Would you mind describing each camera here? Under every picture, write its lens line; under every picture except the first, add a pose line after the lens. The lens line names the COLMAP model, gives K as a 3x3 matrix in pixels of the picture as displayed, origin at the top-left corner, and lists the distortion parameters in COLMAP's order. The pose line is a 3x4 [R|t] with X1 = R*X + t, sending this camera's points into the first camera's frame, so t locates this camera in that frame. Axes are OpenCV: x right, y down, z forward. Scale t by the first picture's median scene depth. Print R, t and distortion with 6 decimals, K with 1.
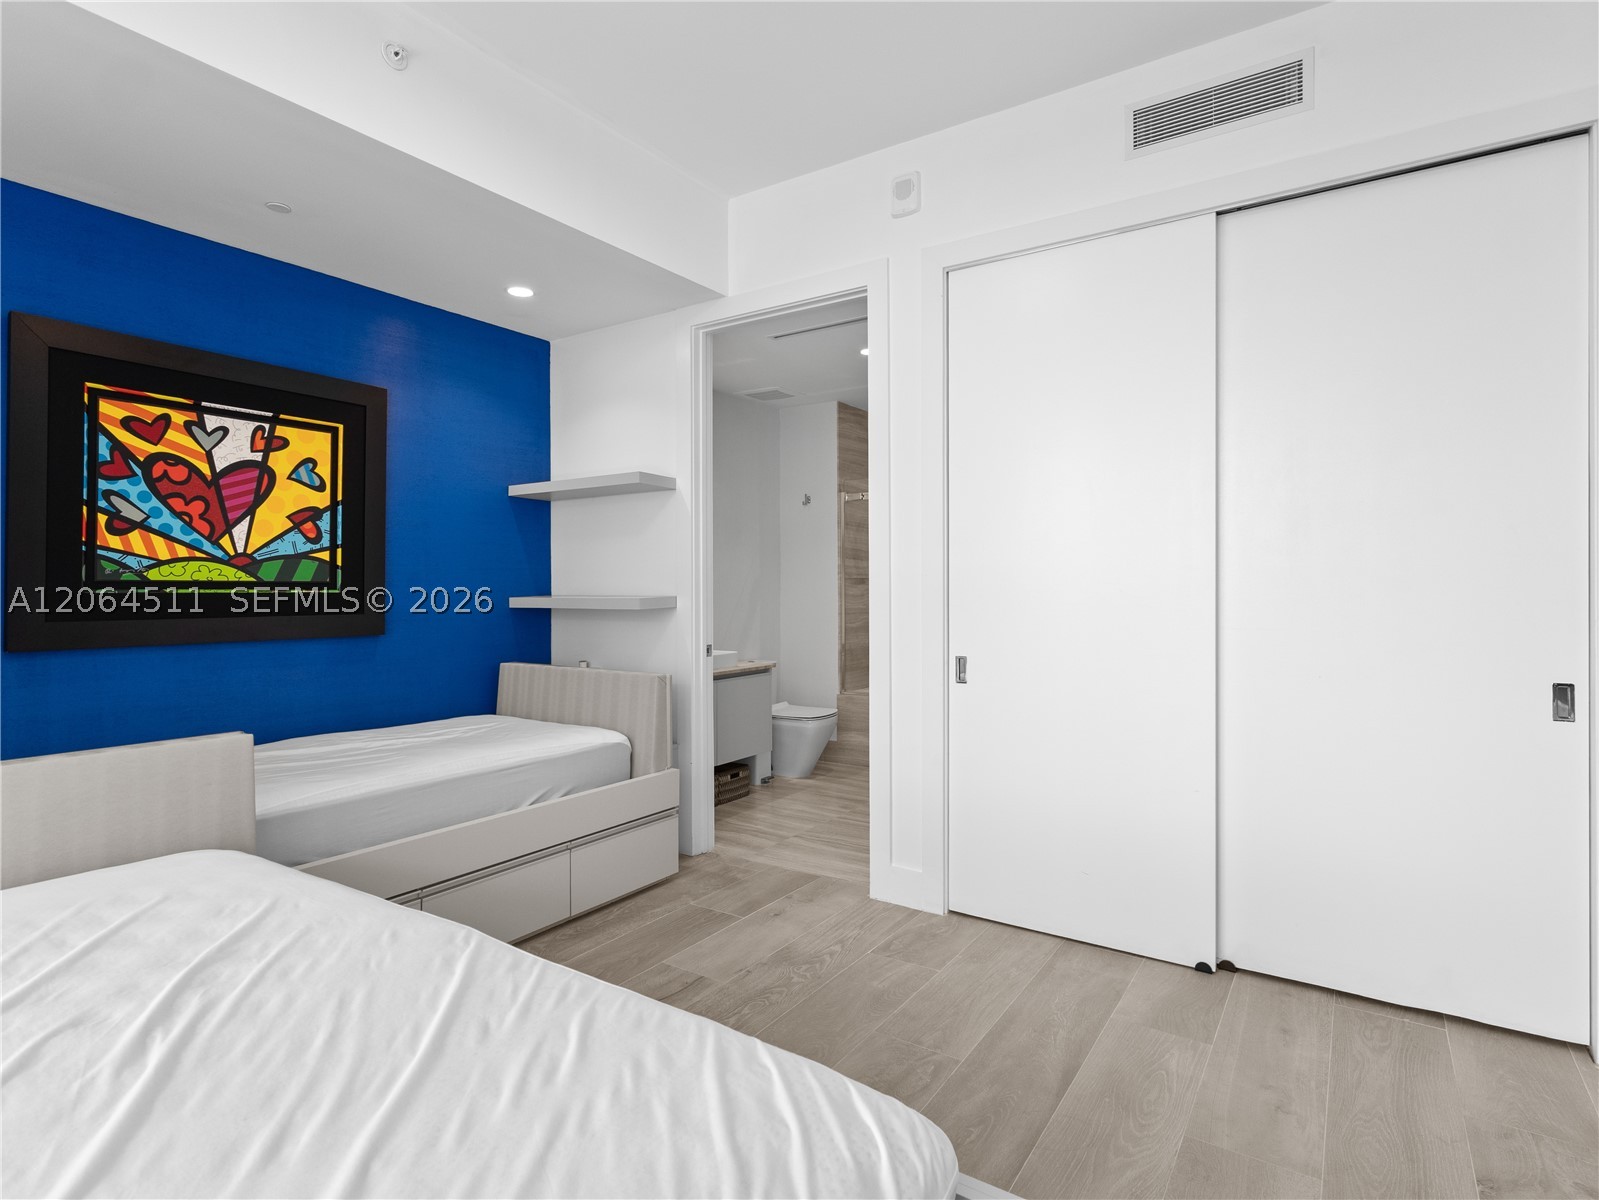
lens RADIAL K [[846.2, 0, 799.5], [0, 846.2, 600.0], [0, 0, 1]] dist [0.001494, -0.000328]
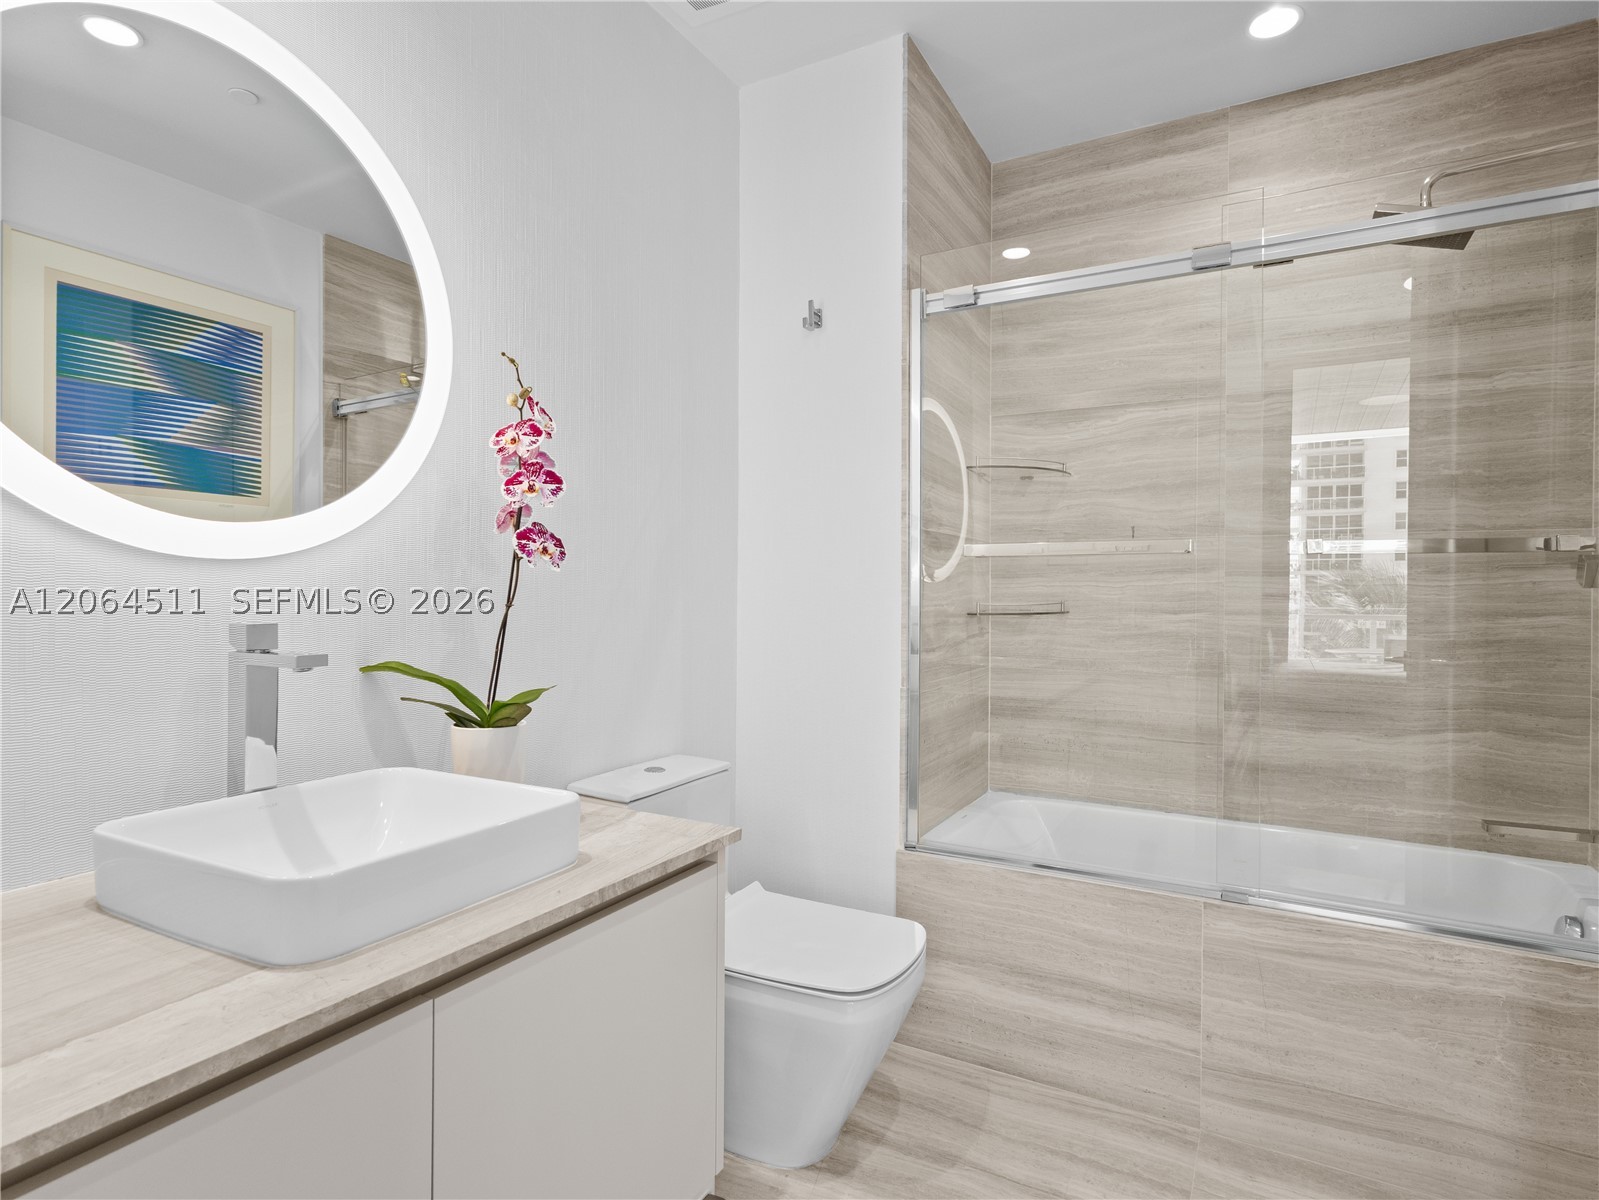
lens RADIAL K [[846.2, 0, 799.5], [0, 846.2, 600.0], [0, 0, 1]] dist [0.001494, -0.000328]
pose [[0.996947, -0.009417, 0.077511, -0.026374], [0.009190, 0.999952, 0.003280, -0.000067], [-0.077538, -0.002558, 0.996986, 0.653022]]
